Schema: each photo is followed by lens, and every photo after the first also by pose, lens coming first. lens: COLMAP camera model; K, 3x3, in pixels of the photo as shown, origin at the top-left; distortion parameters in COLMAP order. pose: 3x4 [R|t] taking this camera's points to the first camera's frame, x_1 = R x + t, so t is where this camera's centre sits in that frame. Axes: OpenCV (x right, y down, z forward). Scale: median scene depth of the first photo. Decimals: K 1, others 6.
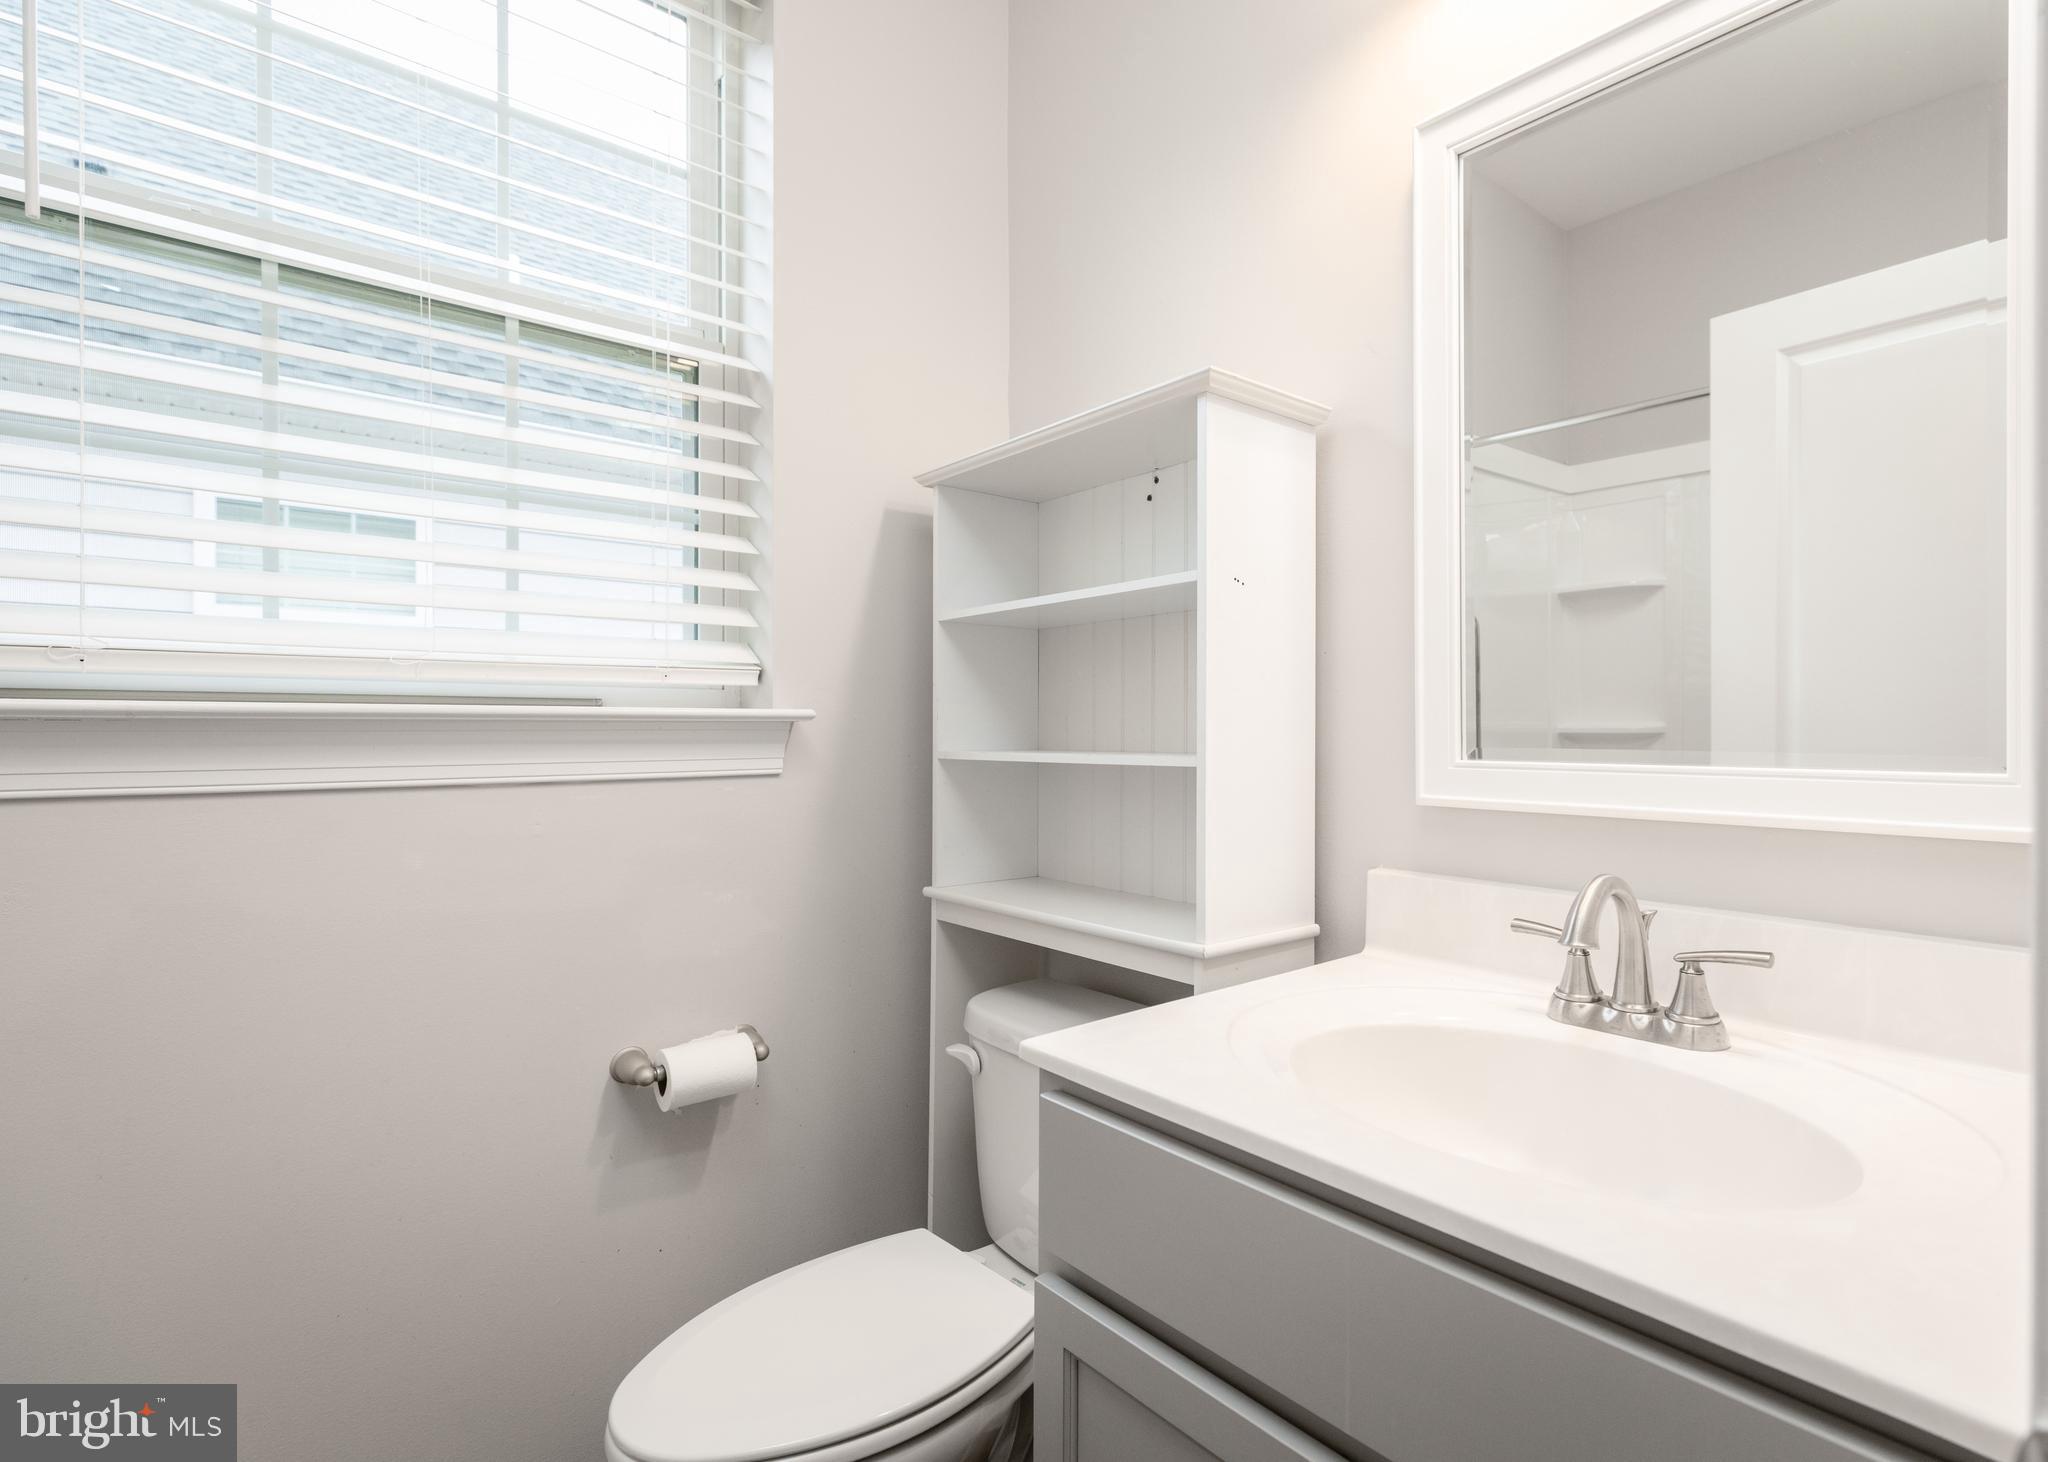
lens RADIAL K [[1031.2, 0, 1028.5], [0, 1031.2, 712.1], [0, 0, 1]] dist [0.003341, 0.000201]
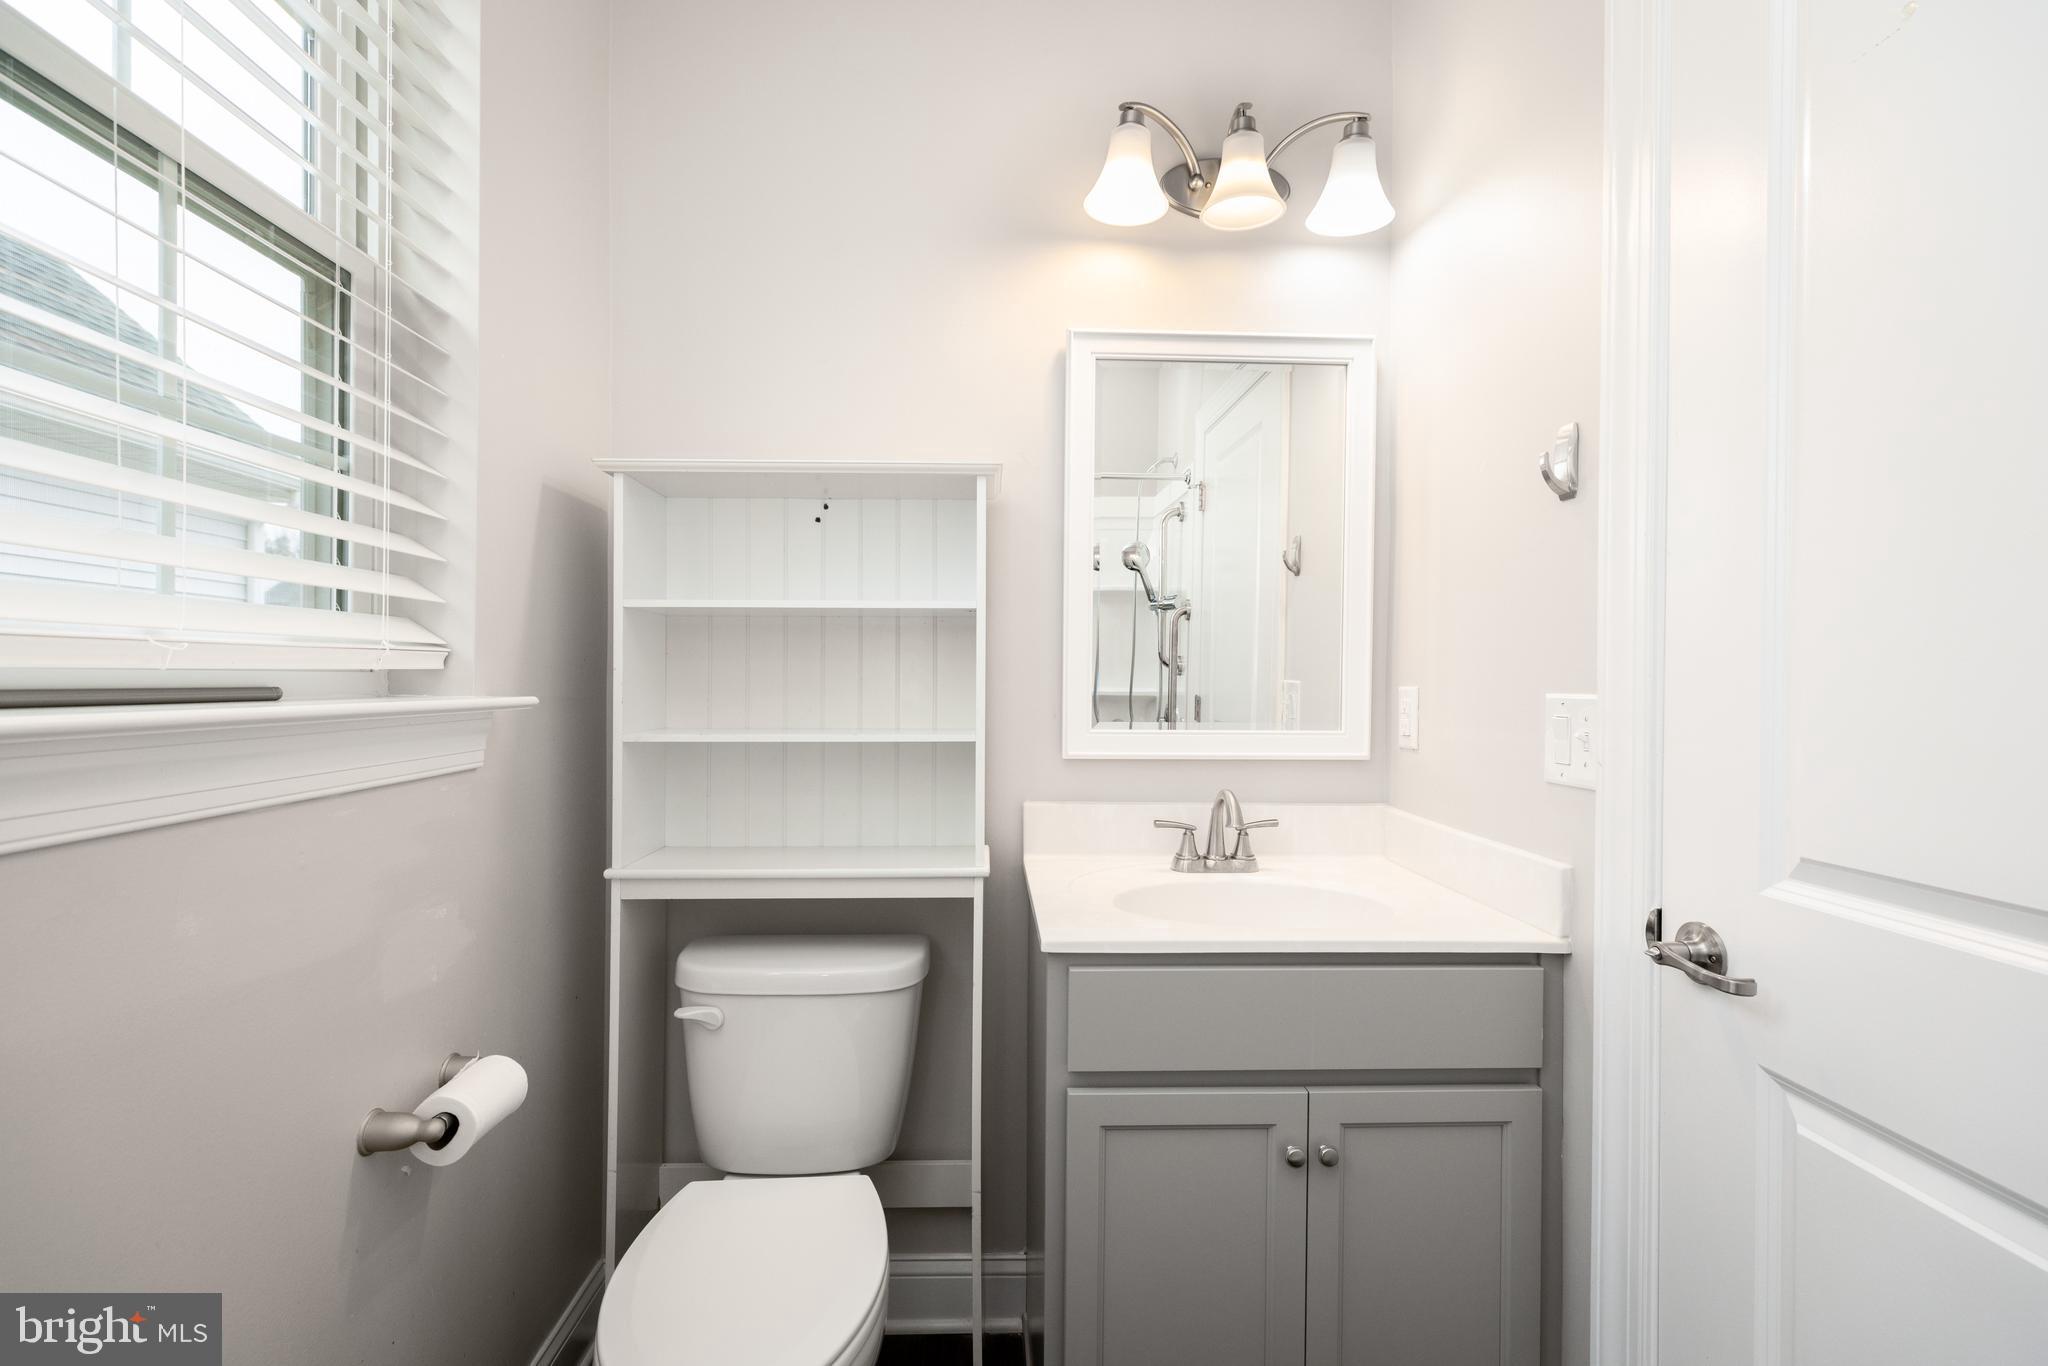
lens RADIAL K [[935.8, 0, 1012.9], [0, 935.8, 675.5], [0, 0, 1]] dist [0.019058, -0.000397]
pose [[0.643633, 0.003516, 0.765327, -0.697766], [-0.013805, 0.999880, 0.007017, -0.041156], [-0.765210, -0.015082, 0.643604, 0.128069]]
